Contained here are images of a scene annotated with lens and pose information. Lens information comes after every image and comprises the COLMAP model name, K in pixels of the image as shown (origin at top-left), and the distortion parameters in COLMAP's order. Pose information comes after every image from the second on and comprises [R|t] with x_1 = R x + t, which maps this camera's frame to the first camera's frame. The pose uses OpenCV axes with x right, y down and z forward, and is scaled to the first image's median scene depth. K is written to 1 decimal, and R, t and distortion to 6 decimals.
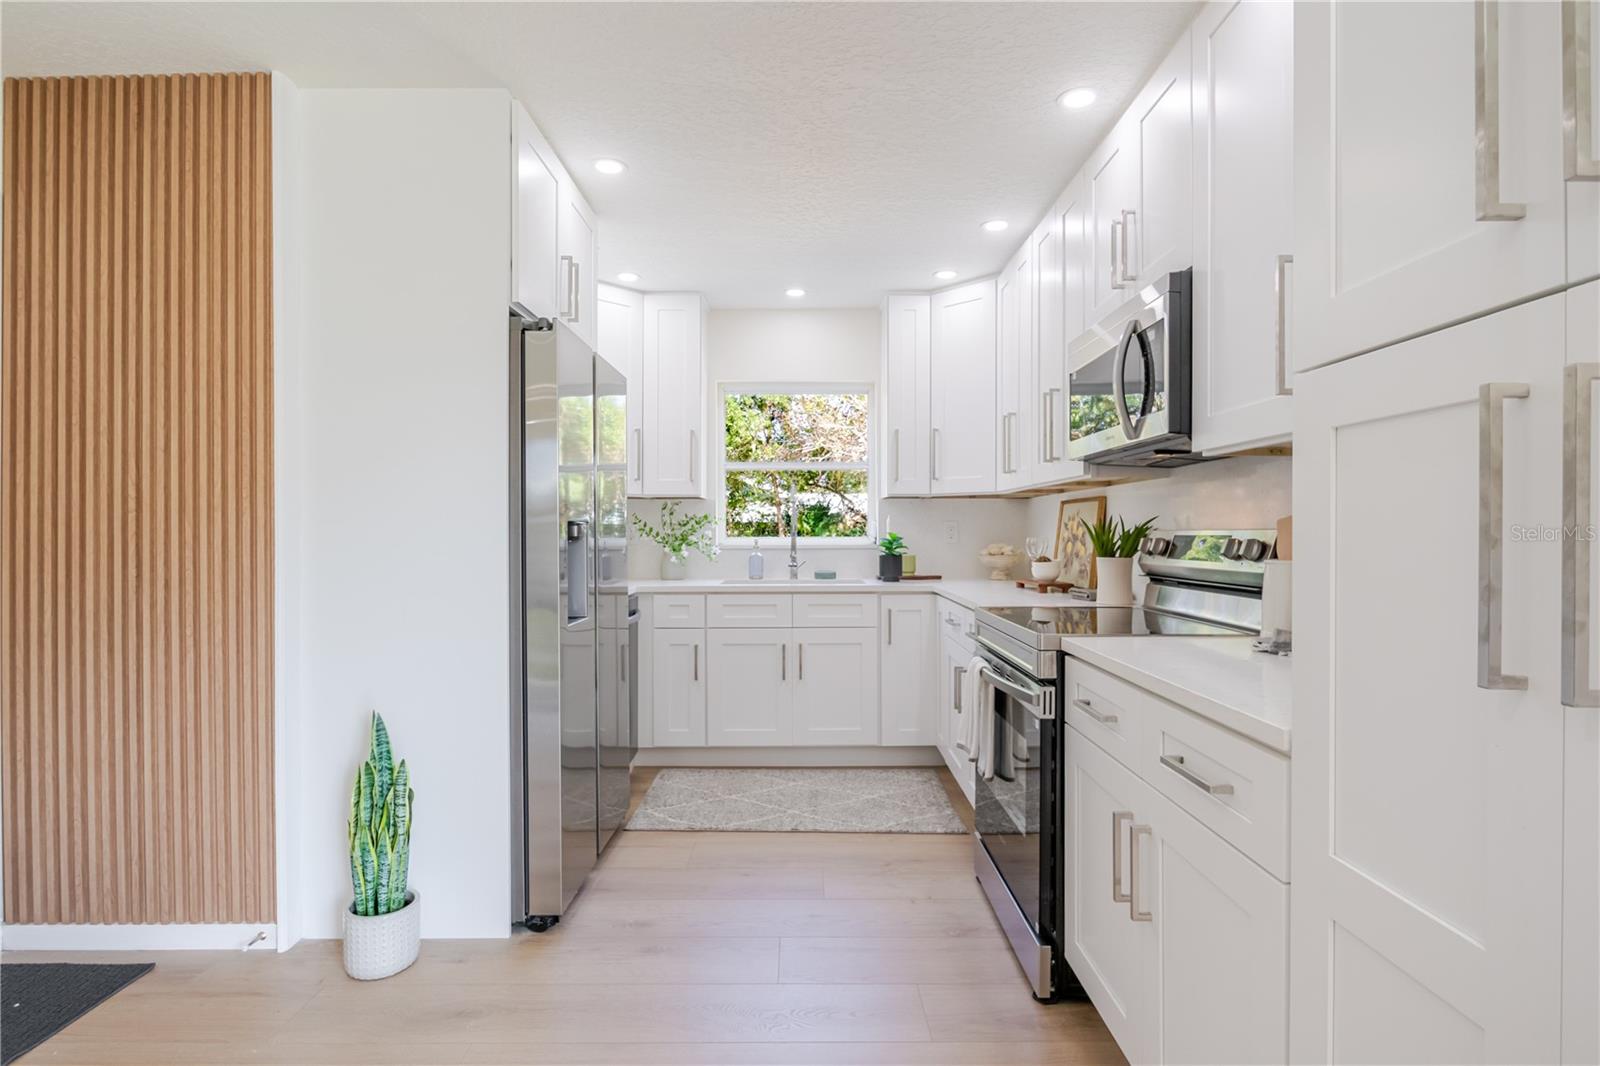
lens RADIAL K [[805.8, 0, 806.2], [0, 805.8, 533.2], [0, 0, 1]] dist [-0.007038, -0.000057]
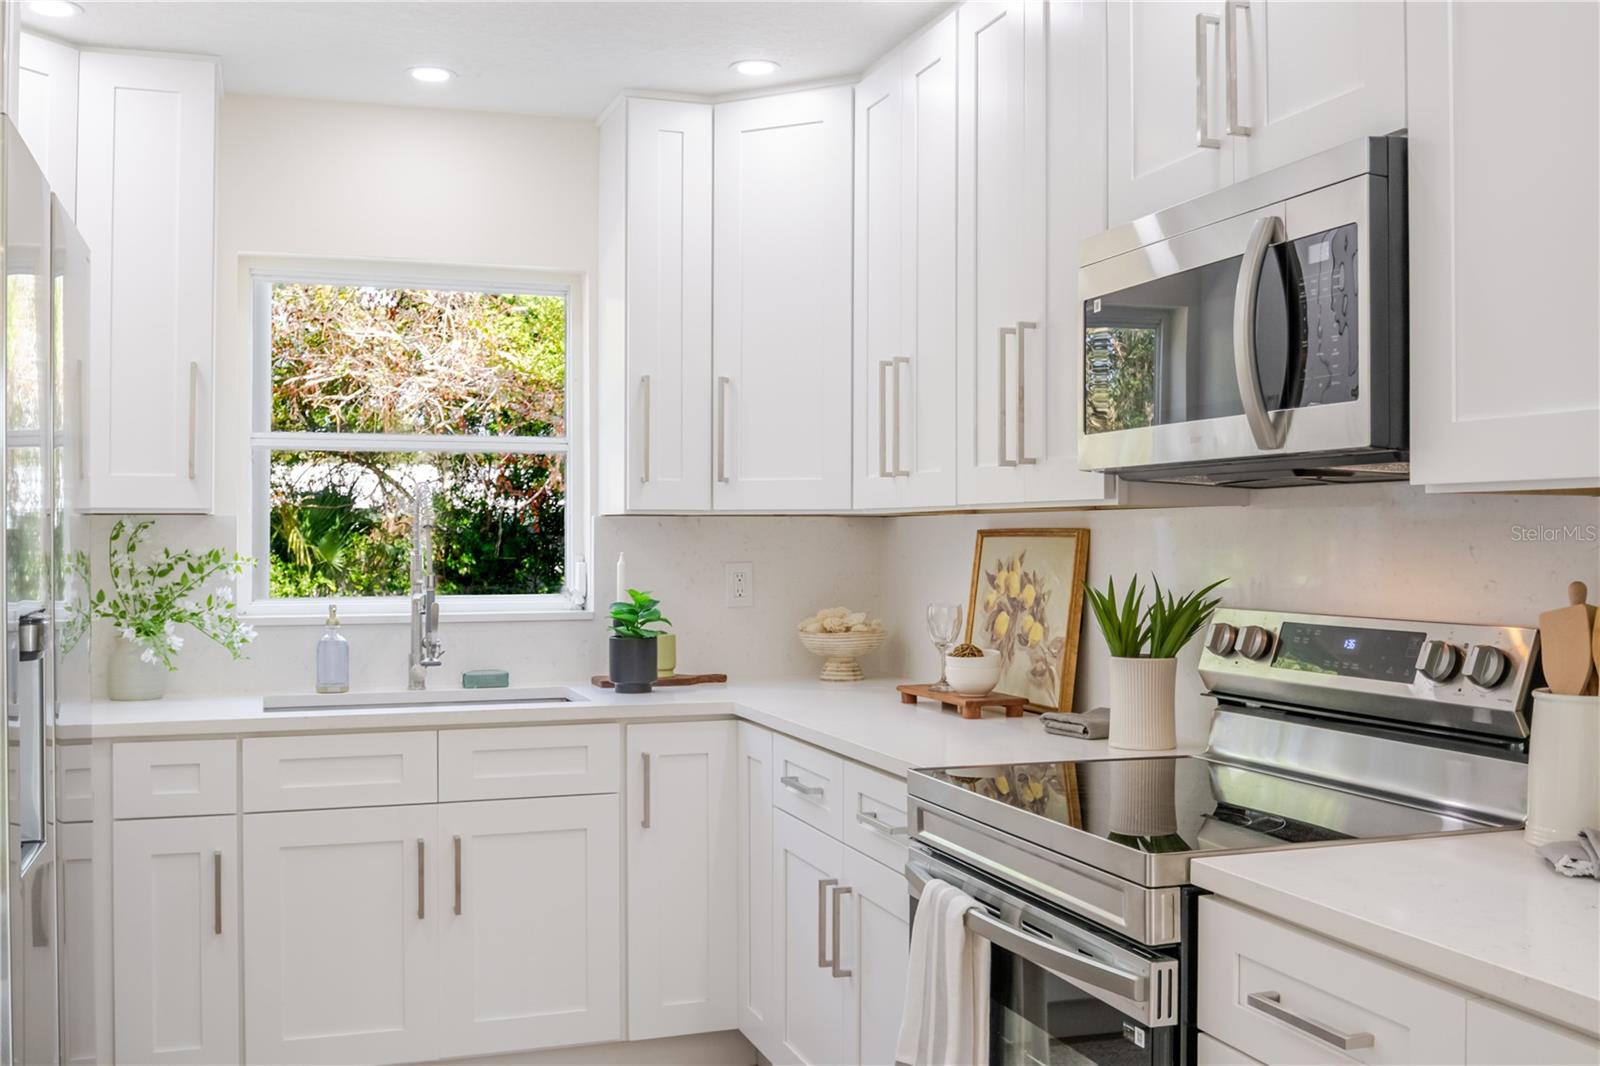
lens RADIAL K [[1575.1, 0, 802.1], [0, 1575.1, 526.7], [0, 0, 1]] dist [-0.012782, -0.100617]
pose [[0.947433, 0.002854, 0.319942, -0.131519], [-0.000001, 0.999960, -0.008918, -0.039572], [-0.319955, 0.008449, 0.947395, 0.101813]]
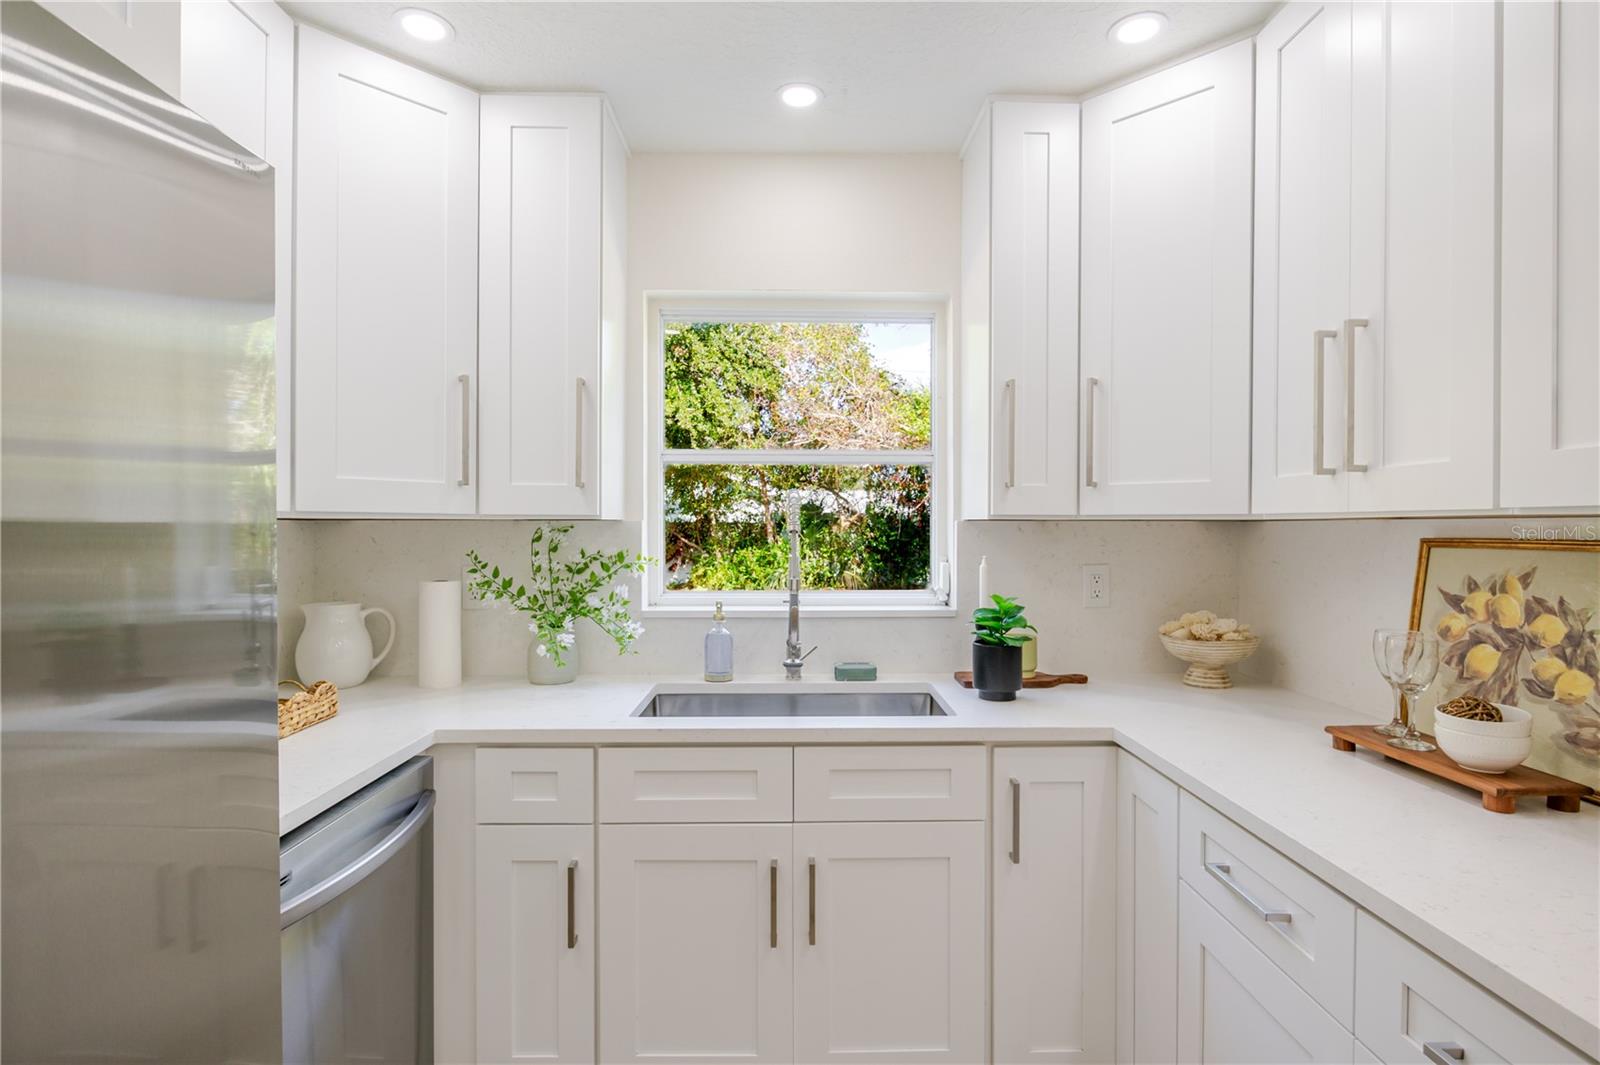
lens RADIAL K [[797.9, 0, 800.0], [0, 797.9, 532.5], [0, 0, 1]] dist [-0.010459, 0.000292]
pose [[0.999972, 0.003126, 0.006836, -0.020700], [-0.003160, 0.999983, 0.004997, -0.052880], [-0.006820, -0.005019, 0.999964, 0.690697]]
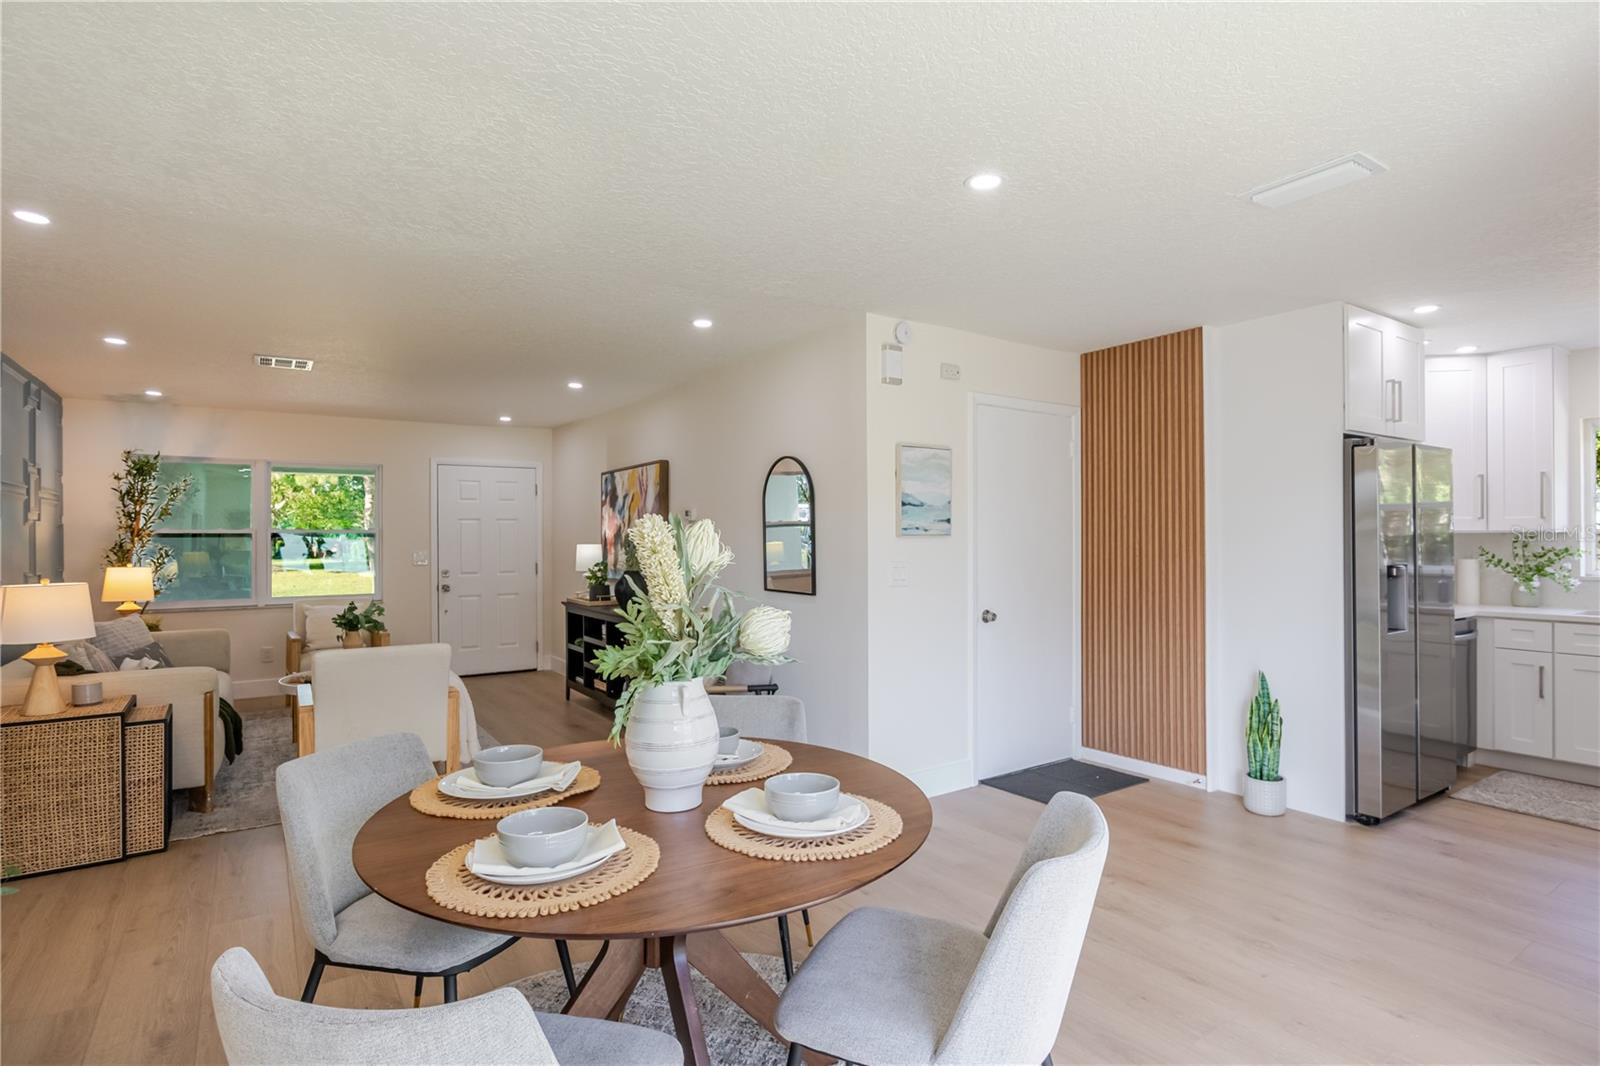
lens RADIAL K [[810.8, 0, 808.1], [0, 810.8, 534.1], [0, 0, 1]] dist [-0.004855, -0.001532]
pose [[0.560394, -0.004936, -0.828211, 0.269660], [0.001063, 0.999986, -0.005241, -0.050030], [0.828225, 0.002057, 0.560391, -0.578698]]
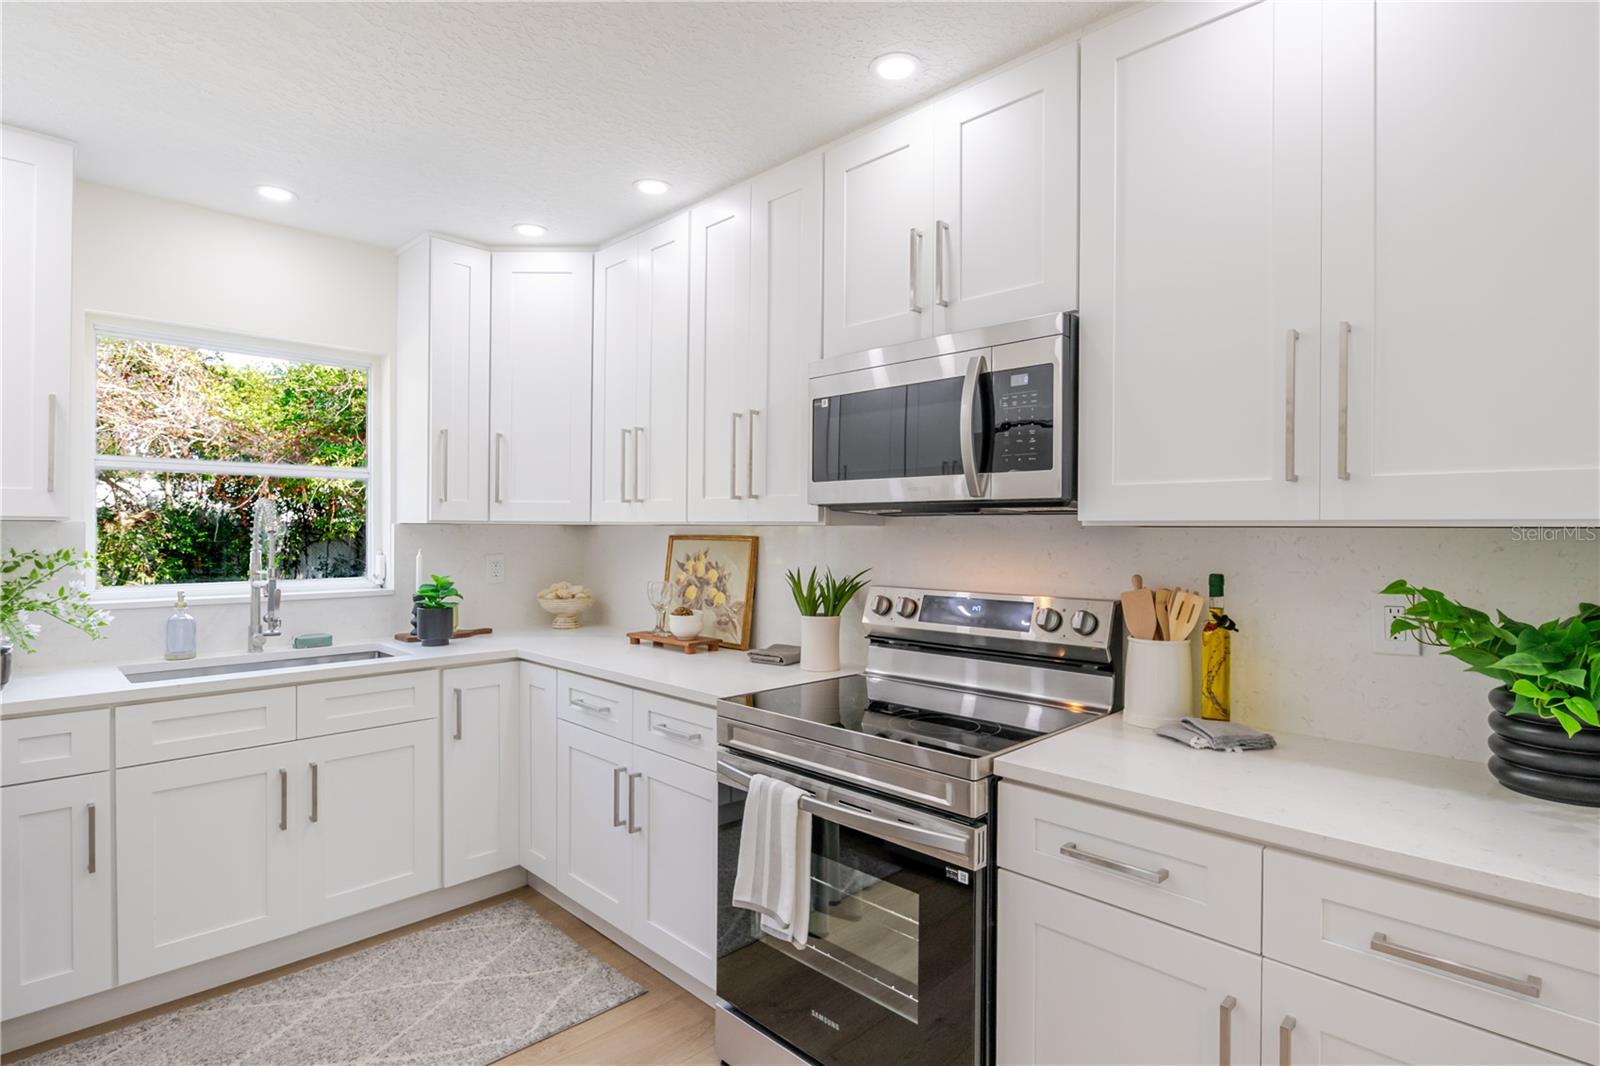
lens RADIAL K [[810.8, 0, 808.1], [0, 810.8, 534.1], [0, 0, 1]] dist [-0.004855, -0.001532]
pose [[0.703728, 0.001580, 0.710468, -0.220424], [-0.005376, 0.999981, 0.003101, -0.053410], [-0.710449, -0.006002, 0.703723, 0.355735]]
